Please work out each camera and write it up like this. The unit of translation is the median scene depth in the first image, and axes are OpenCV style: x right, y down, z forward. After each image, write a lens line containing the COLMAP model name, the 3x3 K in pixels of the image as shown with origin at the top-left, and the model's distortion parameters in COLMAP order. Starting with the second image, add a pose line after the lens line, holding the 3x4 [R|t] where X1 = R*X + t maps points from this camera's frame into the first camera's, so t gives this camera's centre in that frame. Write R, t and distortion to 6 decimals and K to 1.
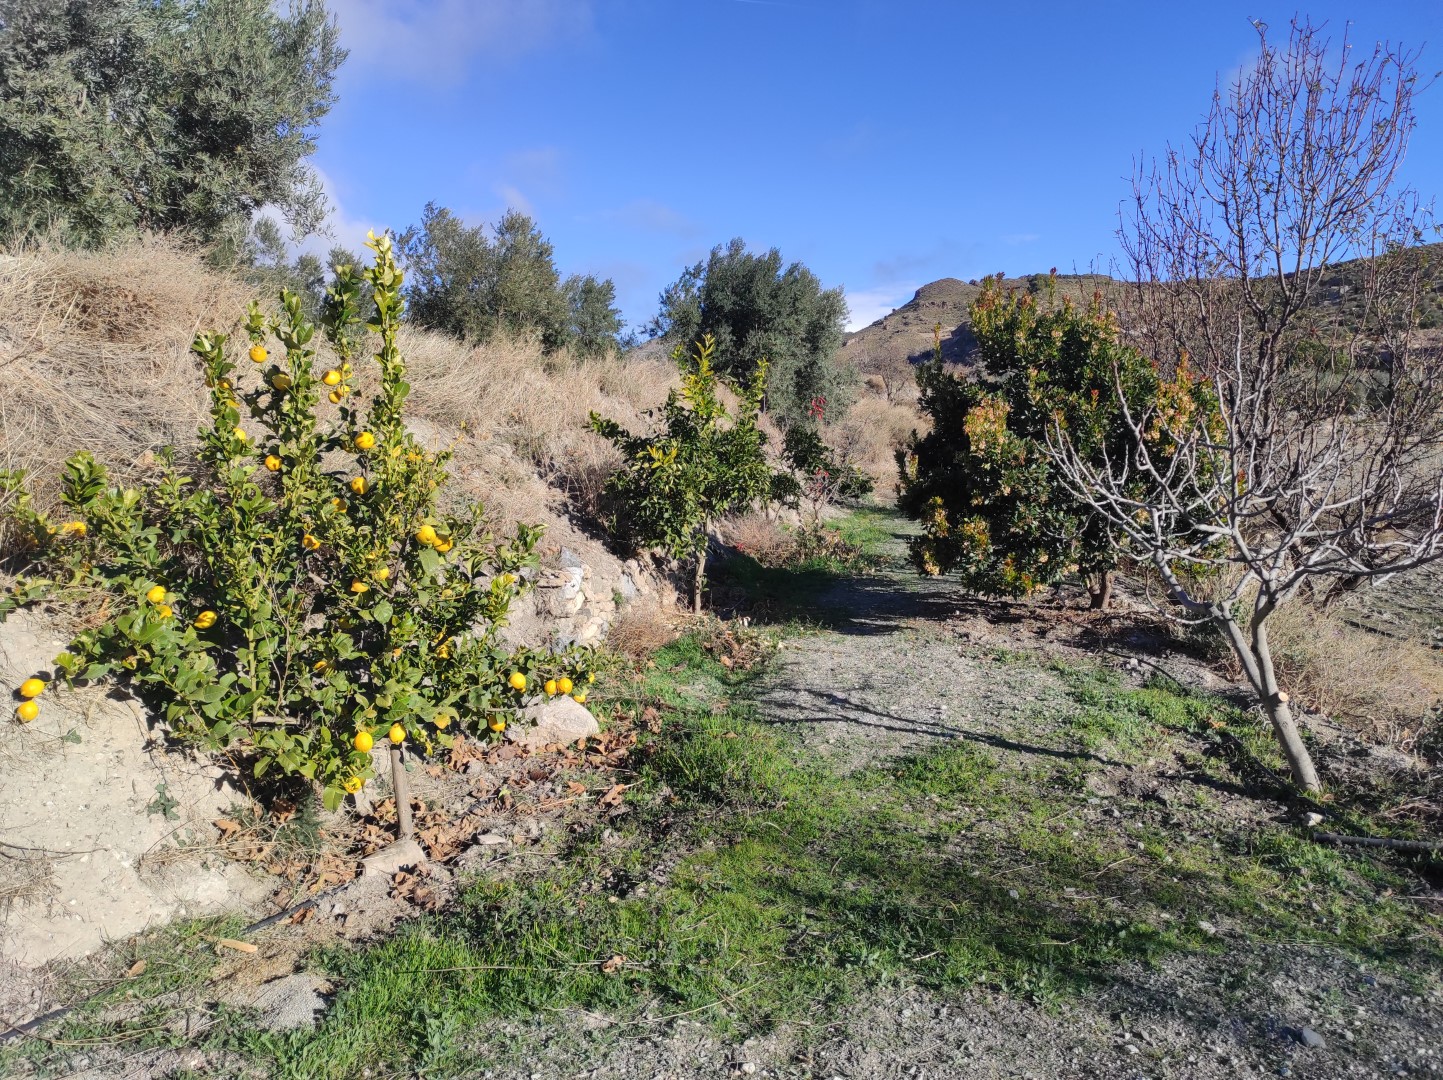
lens RADIAL K [[1056.7, 0, 721.5], [0, 1056.7, 540.0], [0, 0, 1]] dist [0.024806, -0.002609]
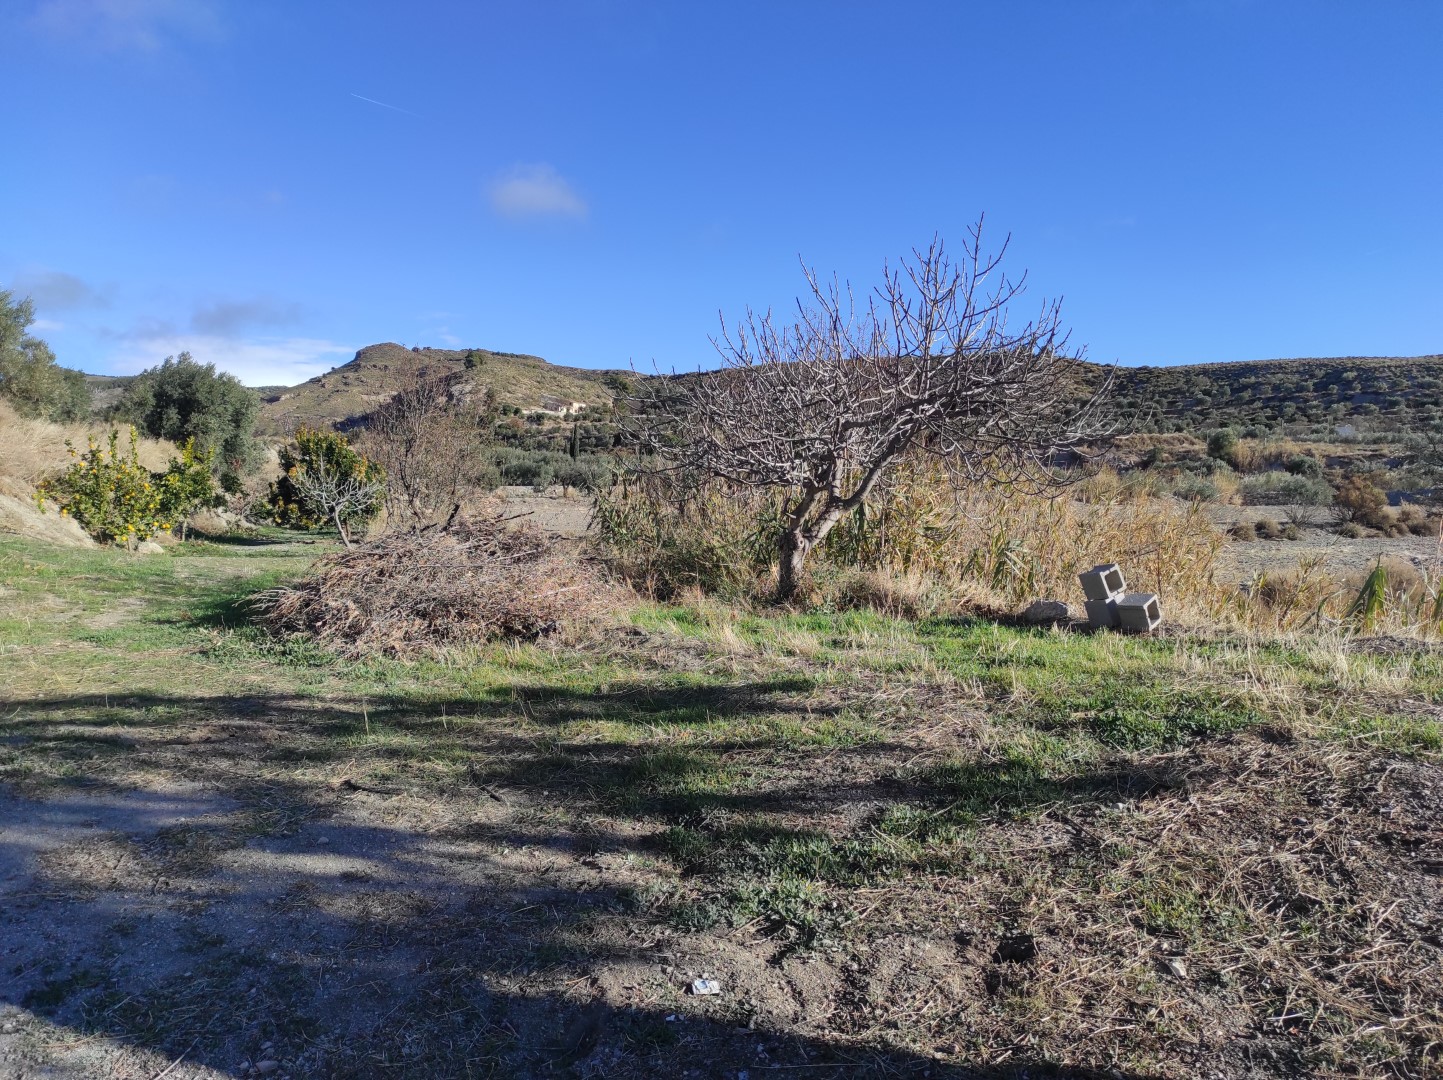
lens RADIAL K [[1056.7, 0, 721.5], [0, 1056.7, 540.0], [0, 0, 1]] dist [0.024806, -0.002609]
pose [[0.871145, 0.018875, 0.490663, -0.058732], [0.011850, 0.998162, -0.059436, 0.091343], [-0.490883, 0.057592, 0.869320, -0.733147]]
